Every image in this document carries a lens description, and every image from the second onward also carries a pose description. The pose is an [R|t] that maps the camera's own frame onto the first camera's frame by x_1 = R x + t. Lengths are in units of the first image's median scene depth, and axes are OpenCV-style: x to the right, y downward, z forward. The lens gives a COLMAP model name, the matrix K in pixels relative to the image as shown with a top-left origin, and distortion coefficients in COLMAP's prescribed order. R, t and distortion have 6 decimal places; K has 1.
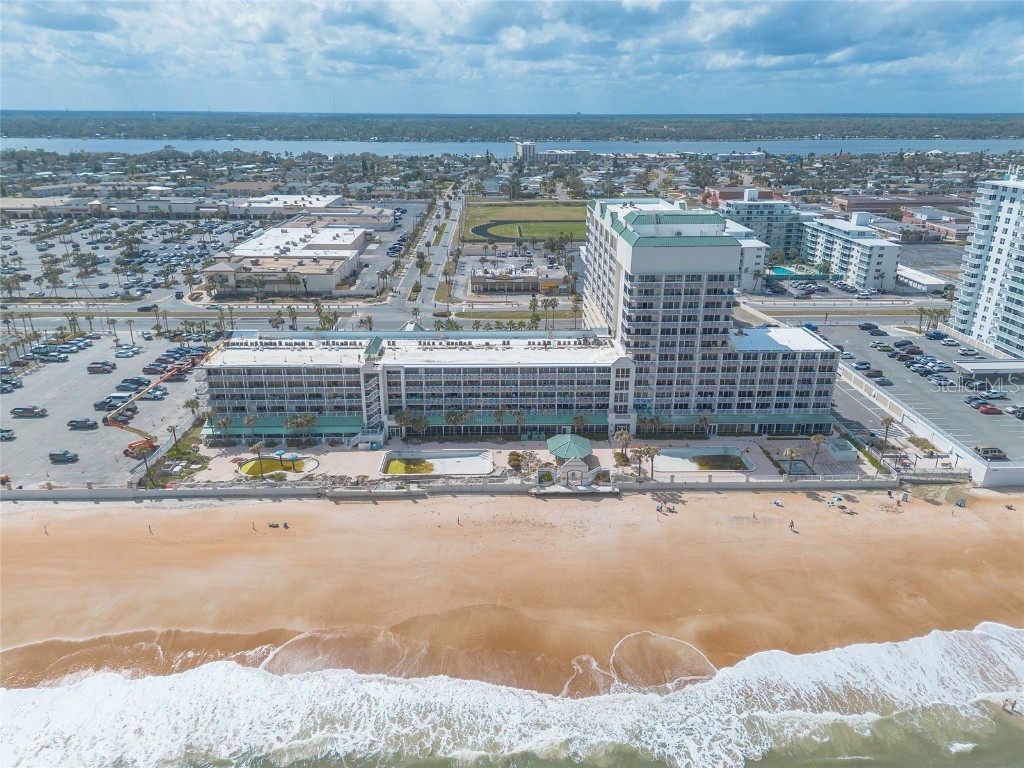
lens RADIAL K [[722.0, 0, 506.3], [0, 722.0, 383.6], [0, 0, 1]] dist [0.060090, -0.055716]
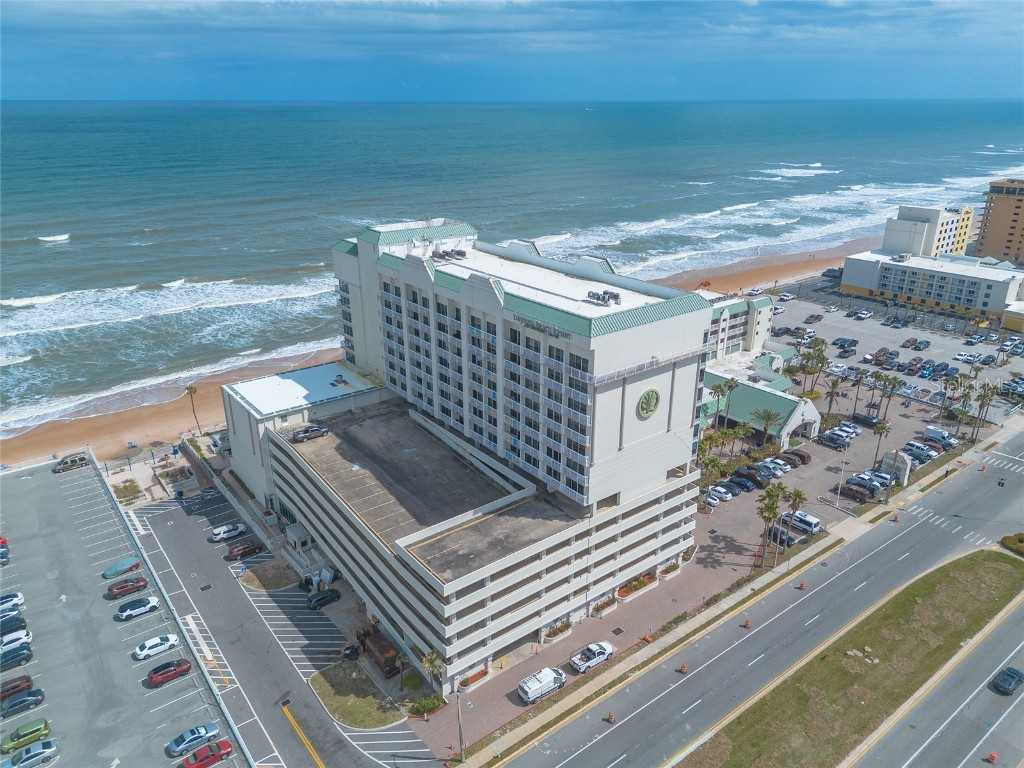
lens RADIAL K [[722.0, 0, 506.3], [0, 722.0, 383.6], [0, 0, 1]] dist [0.060090, -0.055716]
pose [[-0.807597, 0.216456, -0.548574, 0.717229], [-0.203533, 0.770748, 0.603756, -0.687661], [0.553499, 0.599245, -0.578398, 1.835107]]
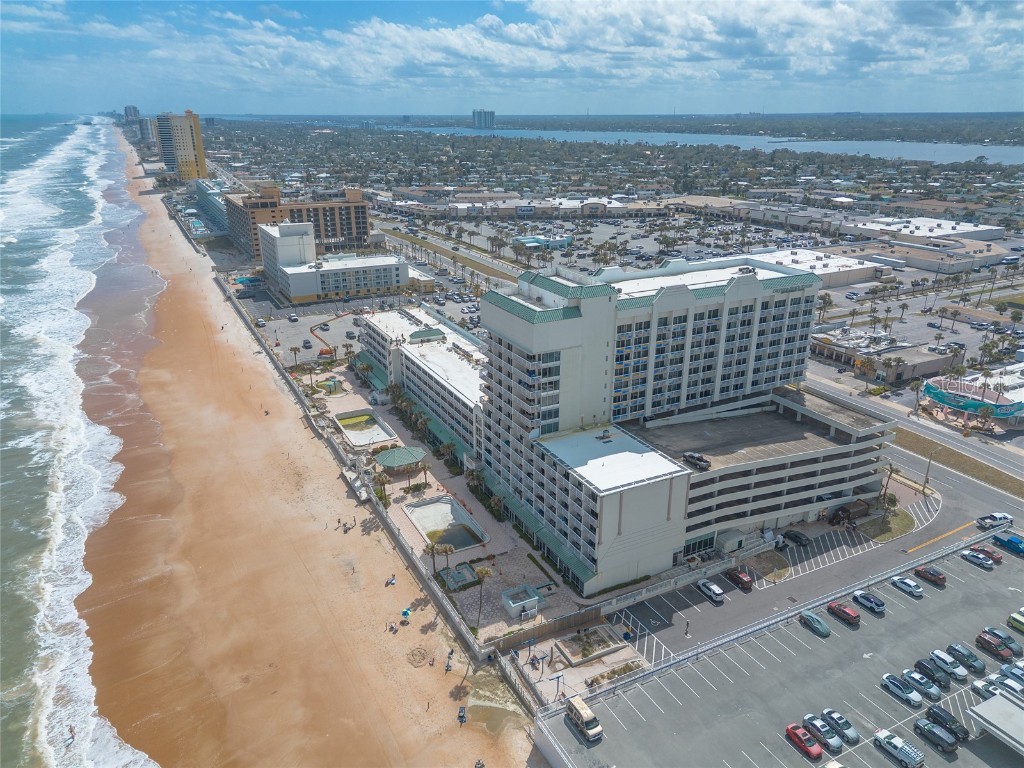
lens RADIAL K [[722.0, 0, 506.3], [0, 722.0, 383.6], [0, 0, 1]] dist [0.060090, -0.055716]
pose [[0.435091, 0.311661, -0.844727, 1.097186], [-0.311547, 0.932341, 0.183519, -0.280597], [0.844769, 0.183325, 0.502750, 0.578323]]
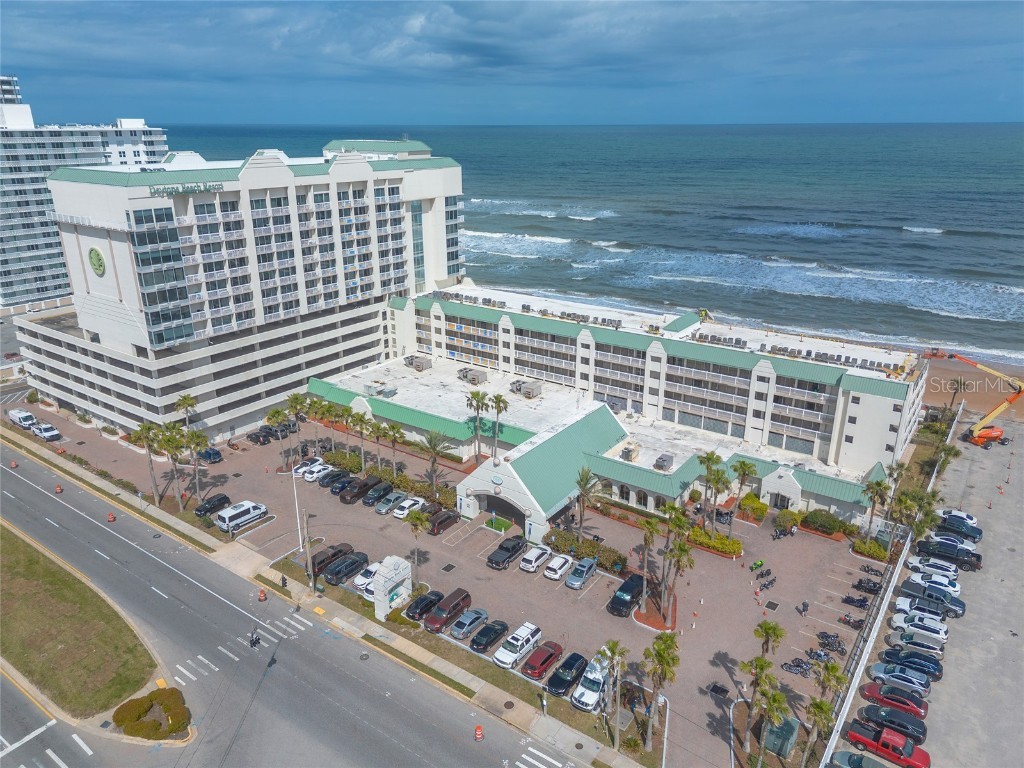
lens RADIAL K [[722.0, 0, 506.3], [0, 722.0, 383.6], [0, 0, 1]] dist [0.060090, -0.055716]
pose [[-0.799452, -0.202414, 0.565602, -0.533763], [0.209286, 0.788693, 0.578068, -0.548339], [-0.563095, 0.580510, -0.588160, 1.814270]]
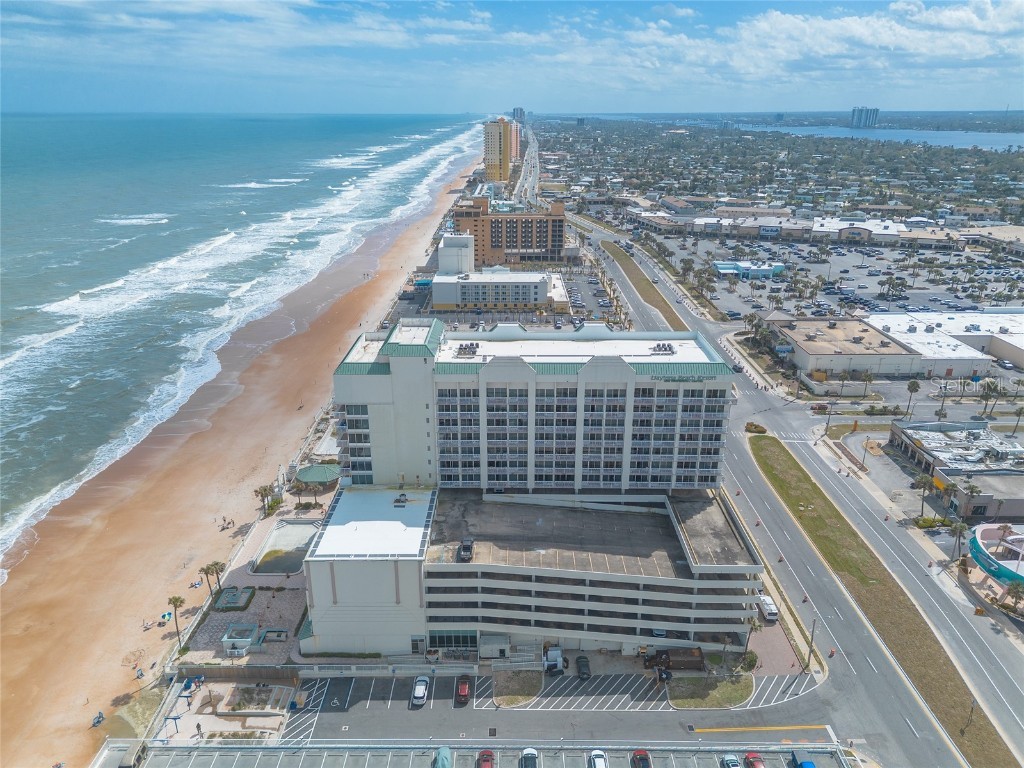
lens RADIAL K [[722.0, 0, 506.3], [0, 722.0, 383.6], [0, 0, 1]] dist [0.060090, -0.055716]
pose [[-0.032364, 0.349014, -0.936558, 1.177728], [-0.346098, 0.875162, 0.338094, -0.566870], [0.937640, 0.335083, 0.092470, 1.164830]]
